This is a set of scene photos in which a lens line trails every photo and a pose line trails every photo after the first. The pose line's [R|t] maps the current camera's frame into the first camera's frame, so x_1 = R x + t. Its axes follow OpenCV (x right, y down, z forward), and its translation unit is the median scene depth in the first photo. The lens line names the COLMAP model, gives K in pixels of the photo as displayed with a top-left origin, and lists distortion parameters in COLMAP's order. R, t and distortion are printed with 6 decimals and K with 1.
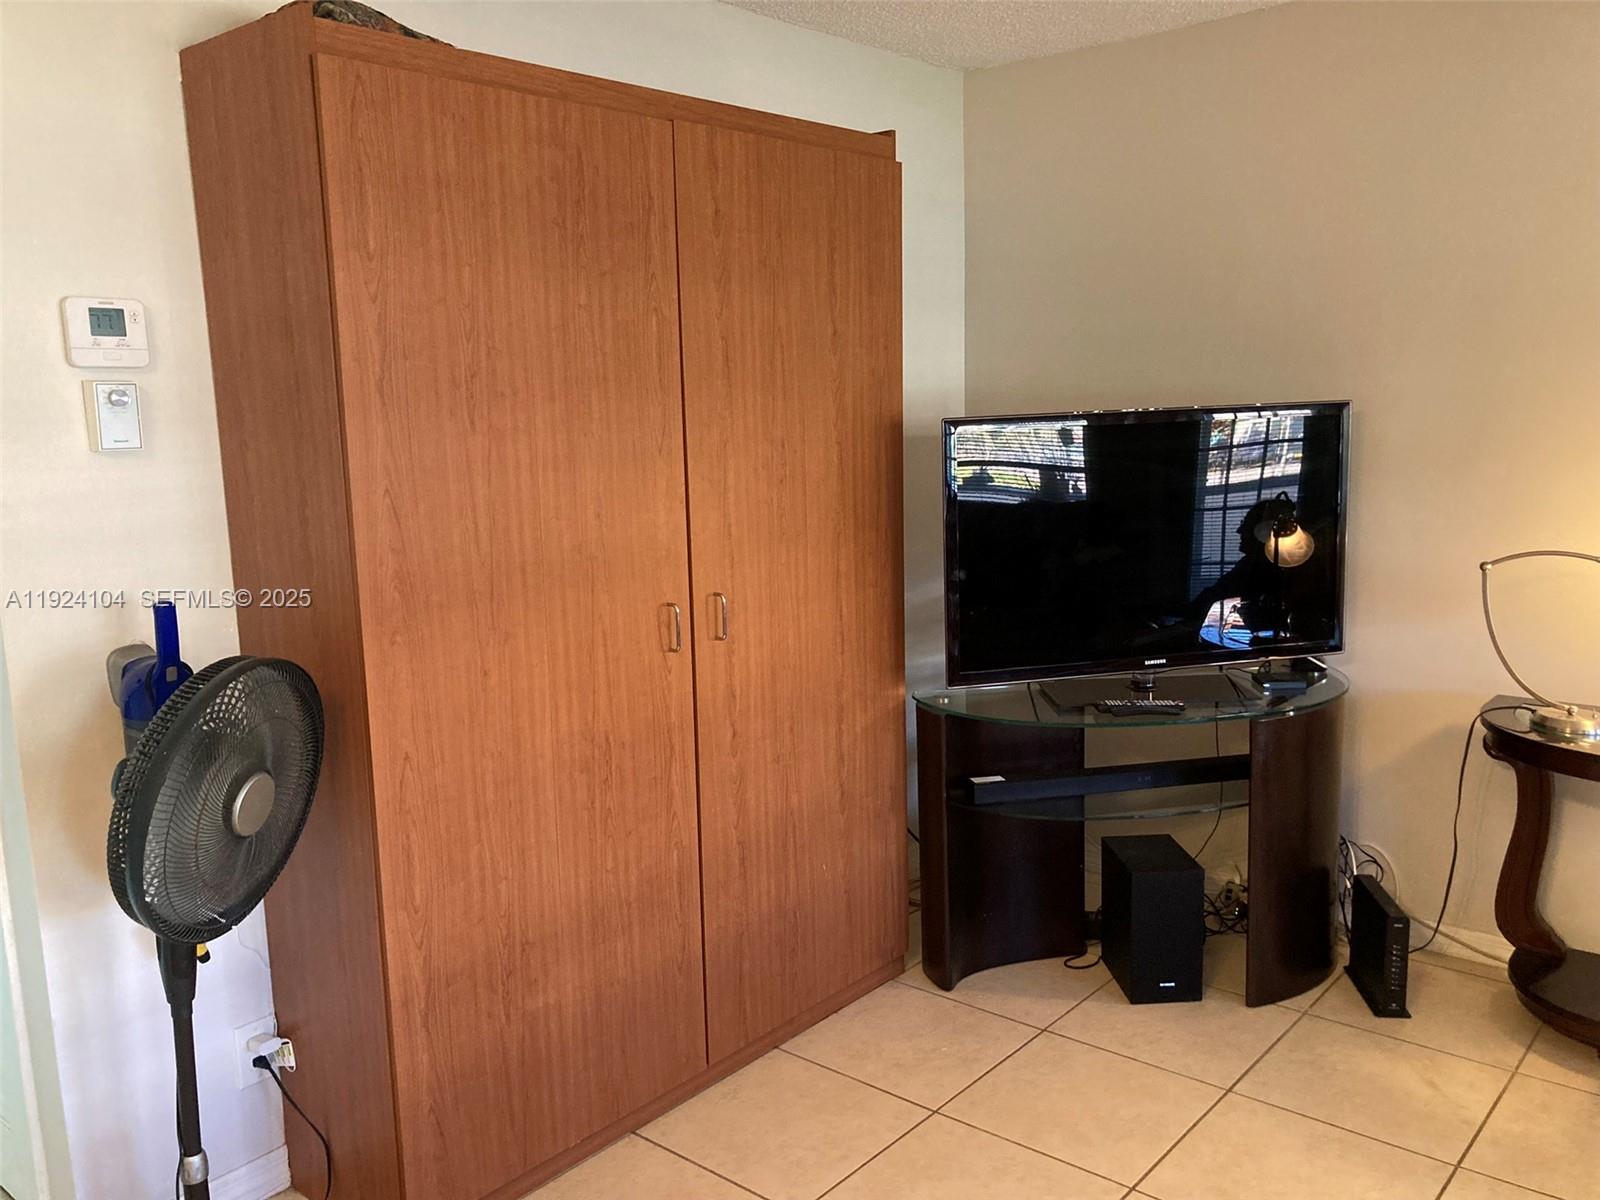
lens RADIAL K [[1315.0, 0, 790.0], [0, 1315.0, 611.6], [0, 0, 1]] dist [0.043299, -0.052265]
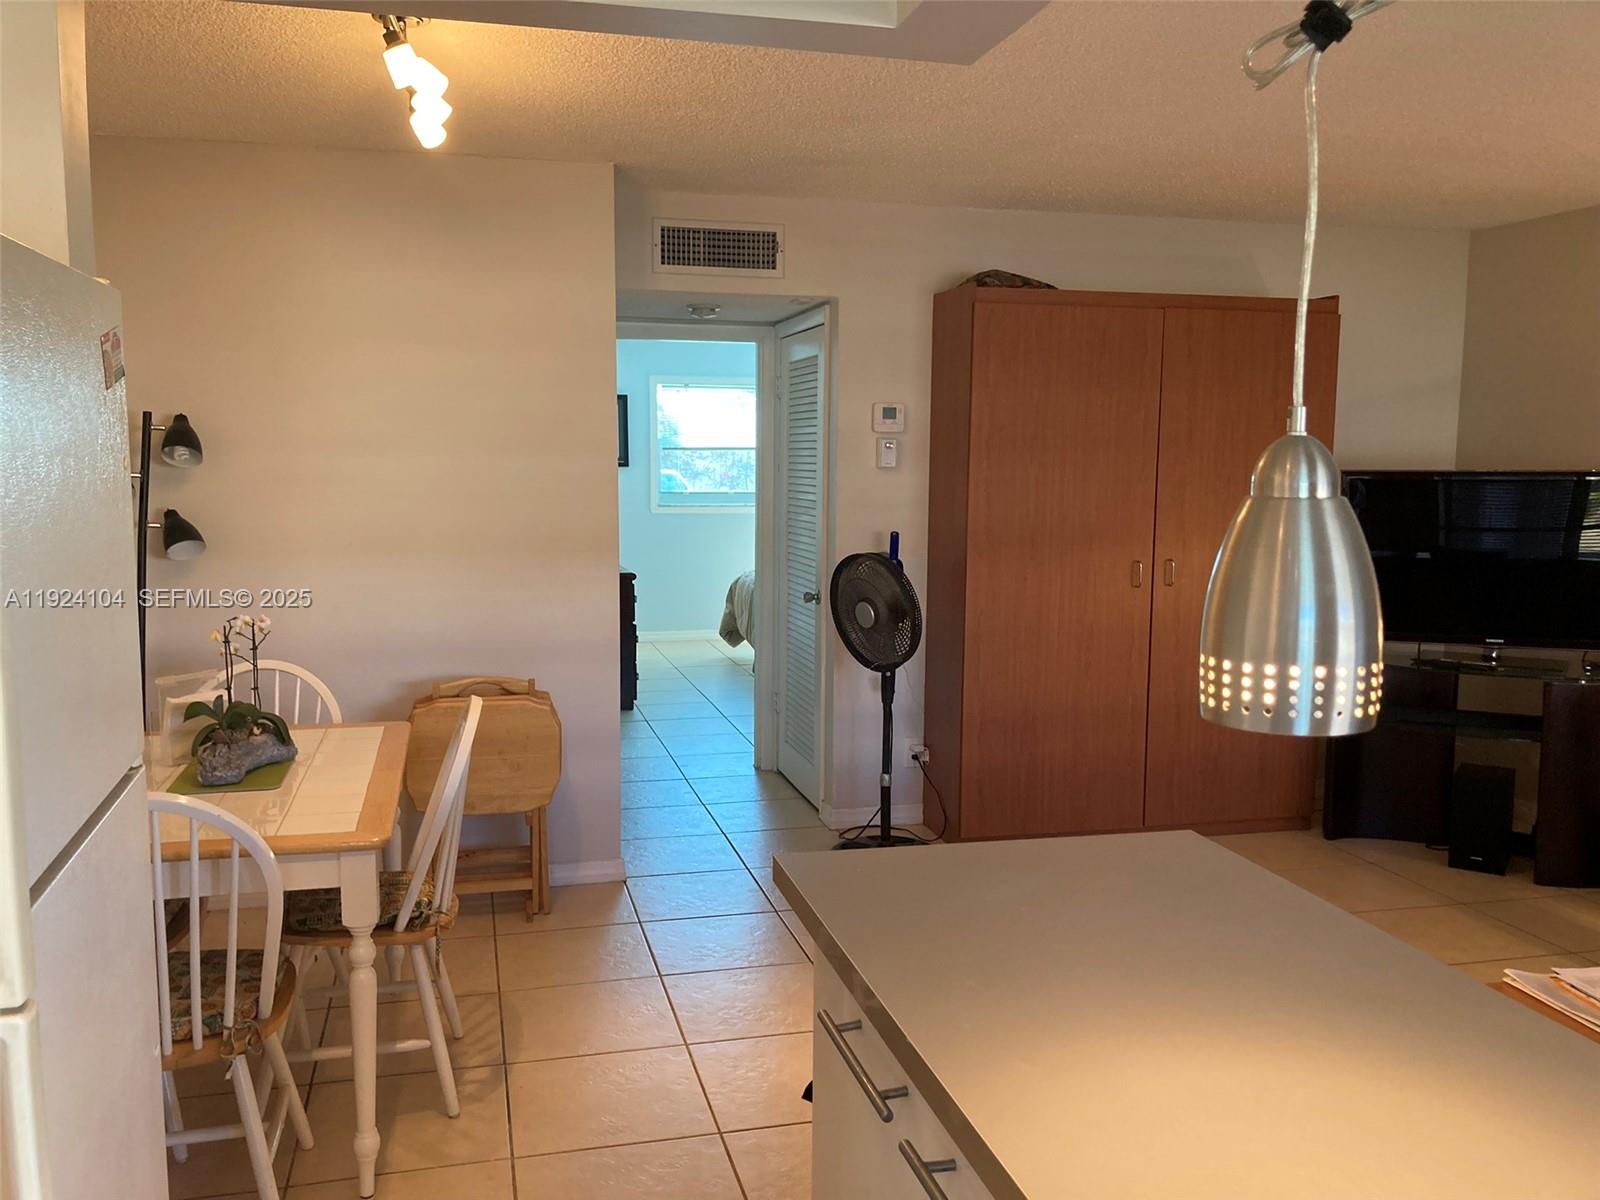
lens RADIAL K [[1315.0, 0, 784.9], [0, 1315.0, 595.6], [0, 0, 1]] dist [0.043299, -0.052265]
pose [[0.812455, 0.094565, -0.575304, 0.647444], [-0.125273, 0.992026, -0.013849, 0.145847], [0.569407, 0.083322, 0.817822, -0.903167]]
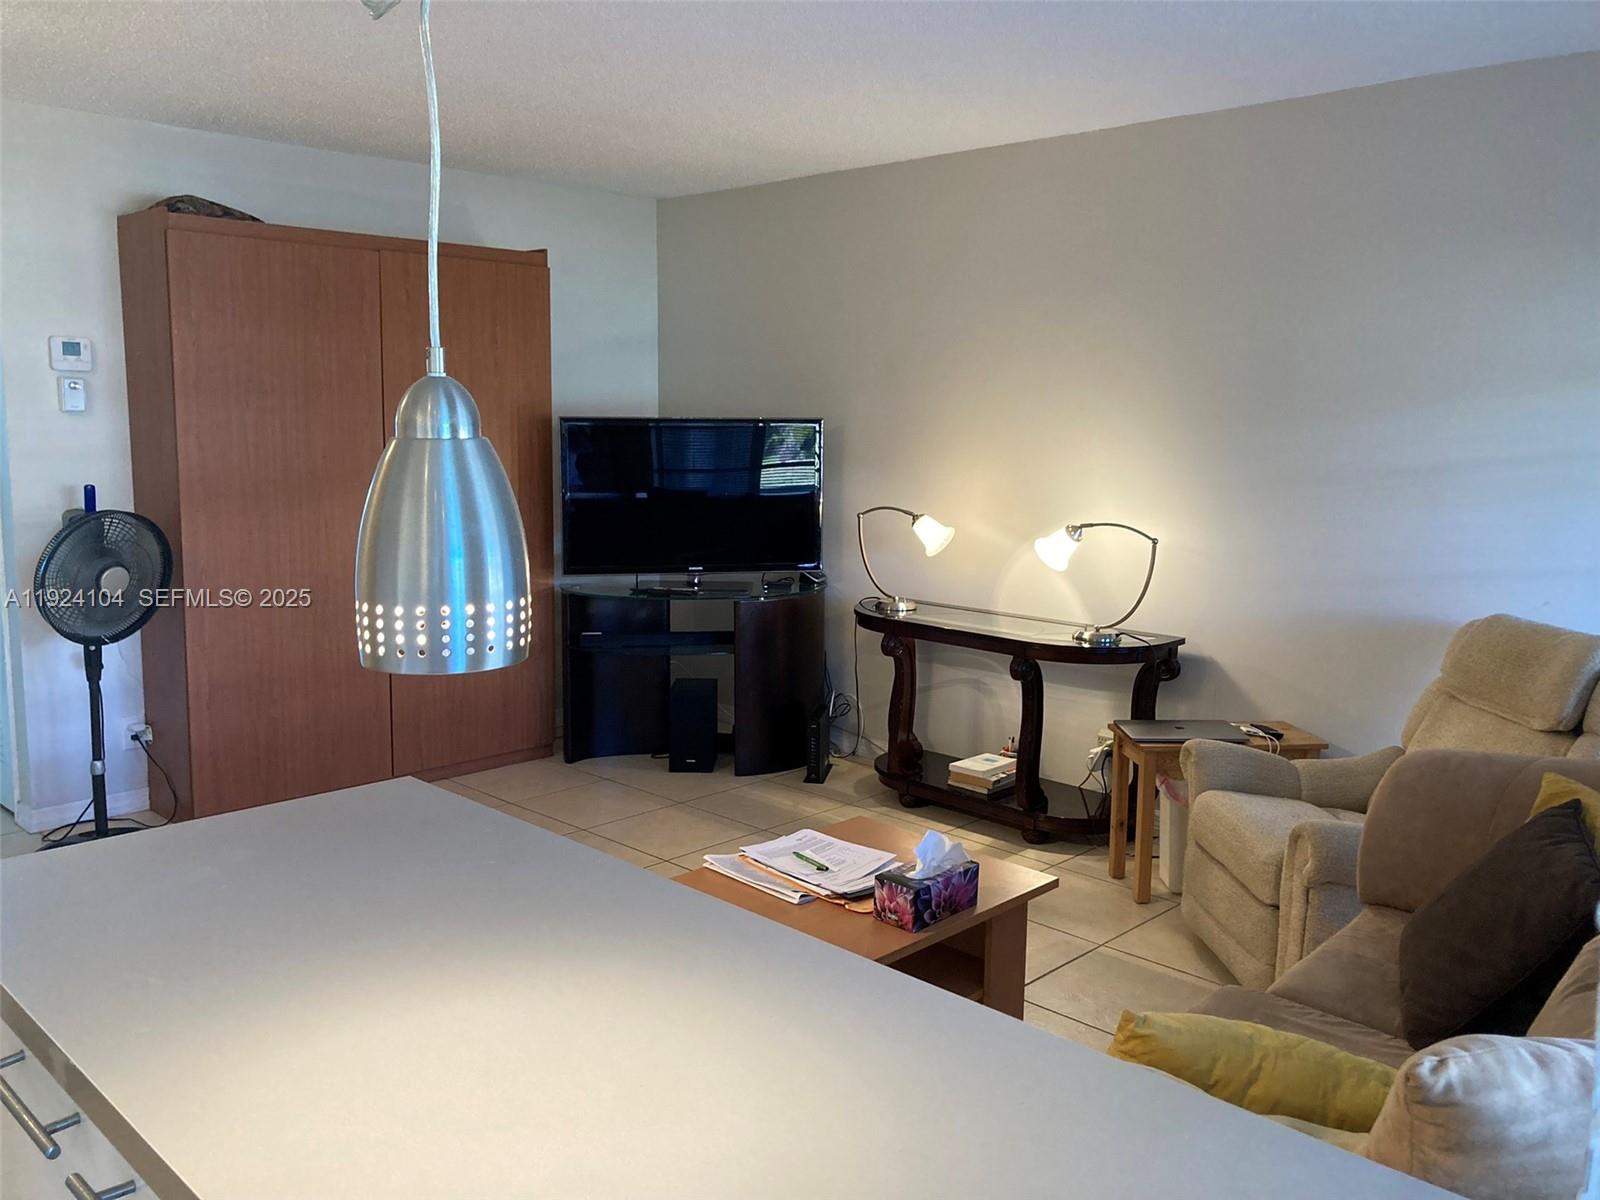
lens RADIAL K [[1315.0, 0, 786.4], [0, 1315.0, 588.5], [0, 0, 1]] dist [0.043299, -0.052265]
pose [[0.996820, 0.047519, -0.063960, 0.673799], [-0.049461, 0.998351, -0.029131, 0.143519], [0.062471, 0.032202, 0.997527, -0.883247]]
